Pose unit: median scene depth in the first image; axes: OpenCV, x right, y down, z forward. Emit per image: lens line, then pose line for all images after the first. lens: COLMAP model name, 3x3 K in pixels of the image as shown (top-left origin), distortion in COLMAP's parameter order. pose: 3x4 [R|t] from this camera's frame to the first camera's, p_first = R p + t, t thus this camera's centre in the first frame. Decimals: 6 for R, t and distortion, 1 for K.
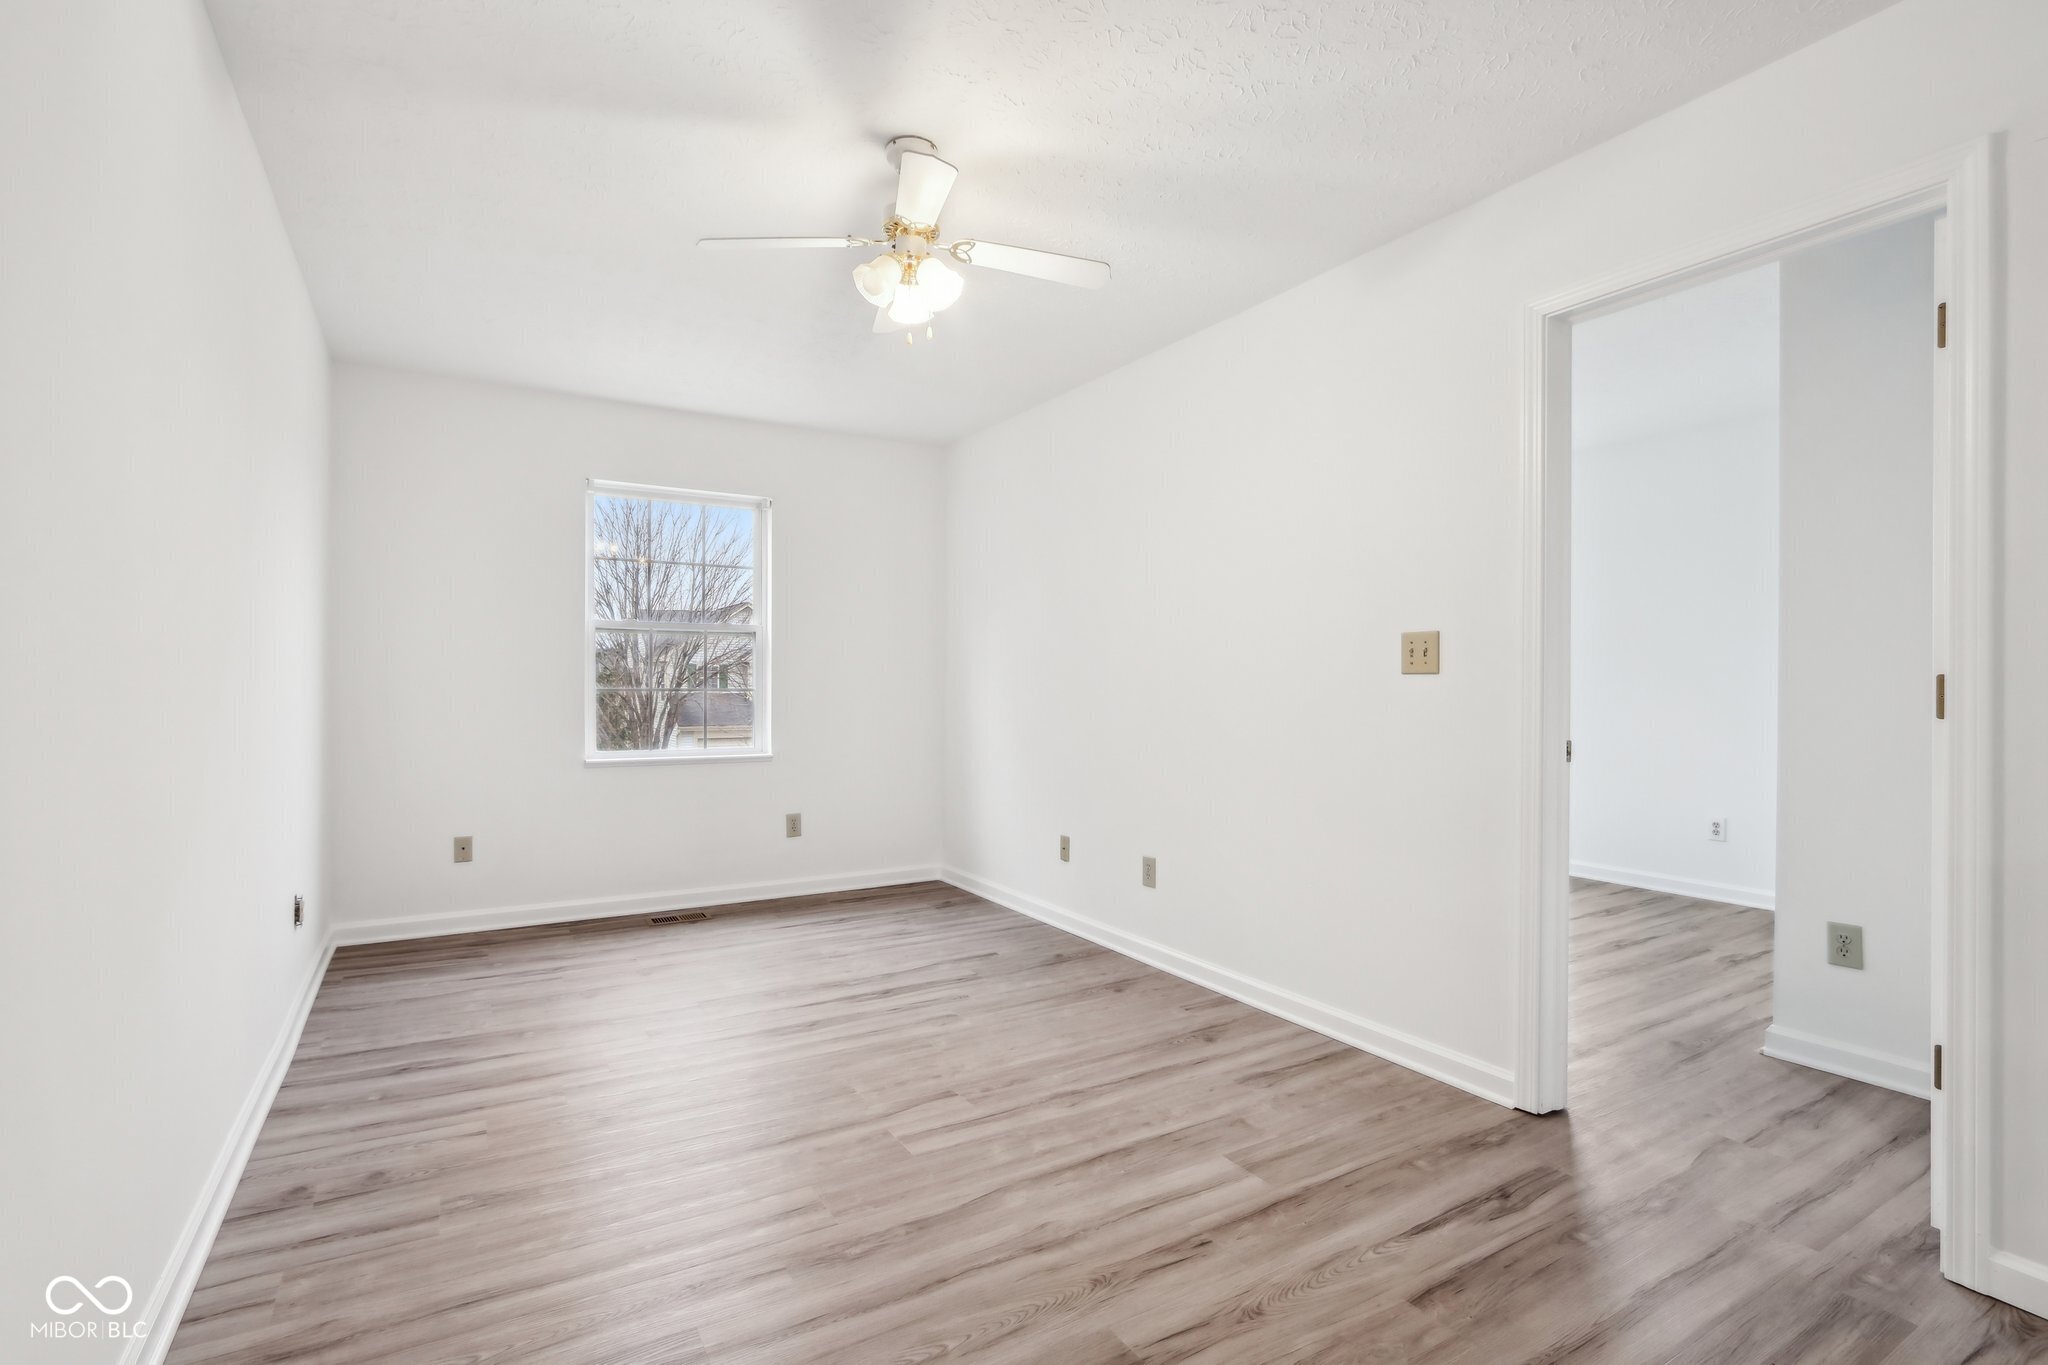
lens RADIAL K [[947.7, 0, 1012.8], [0, 947.7, 682.9], [0, 0, 1]] dist [-0.004715, 0.000700]
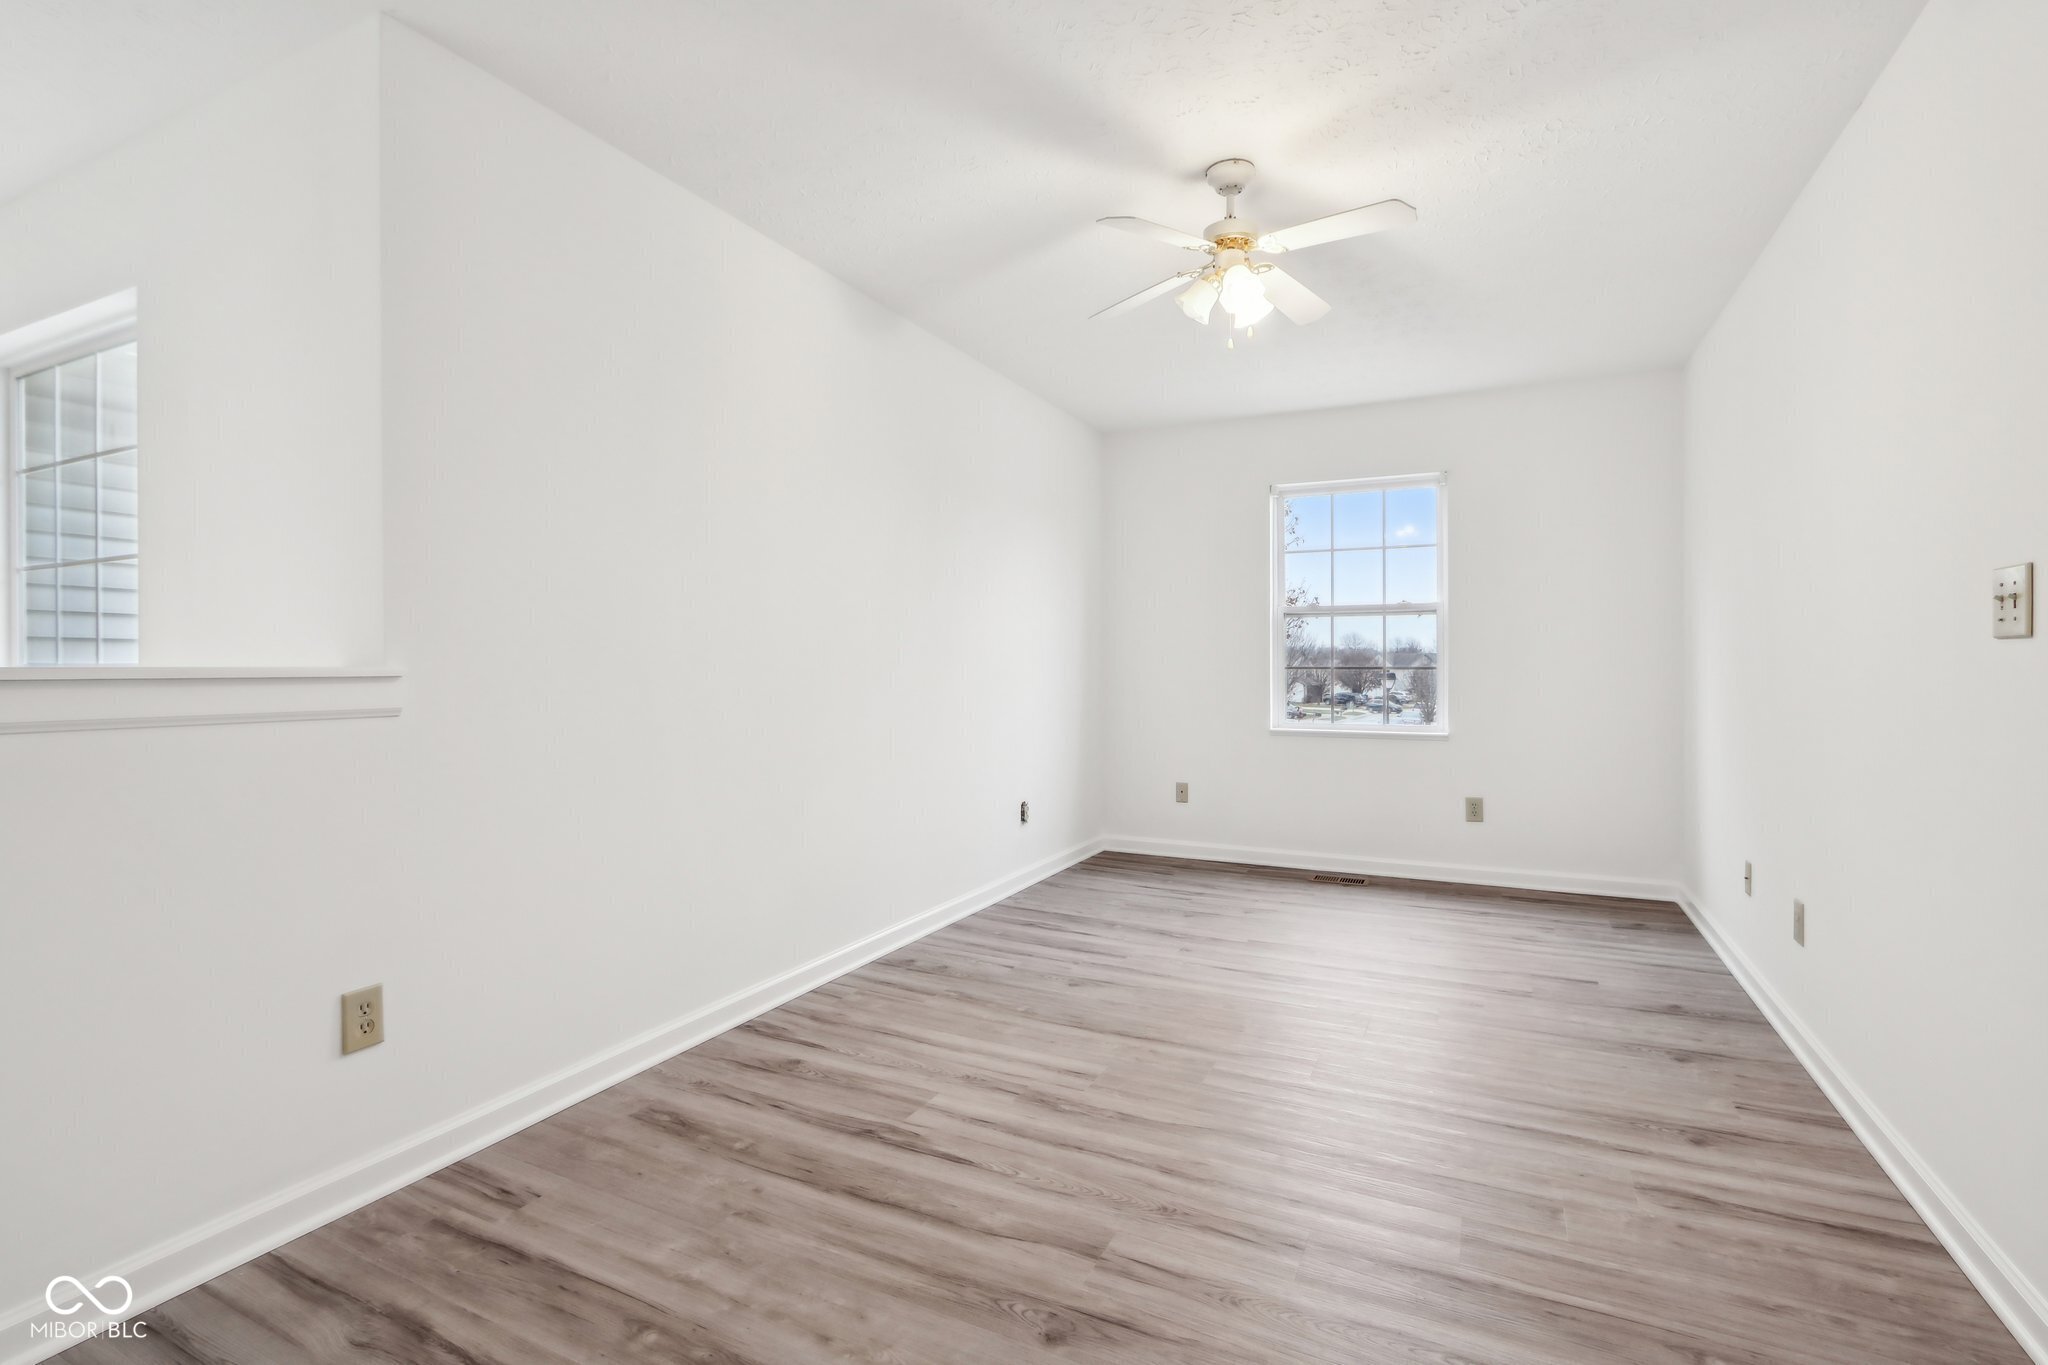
lens RADIAL K [[947.7, 0, 1012.8], [0, 947.7, 682.9], [0, 0, 1]] dist [-0.004715, 0.000700]
pose [[0.539277, 0.010389, -0.842064, 0.526930], [0.009190, 0.999792, 0.018220, 0.001540], [0.842078, -0.017564, 0.539069, 0.158262]]
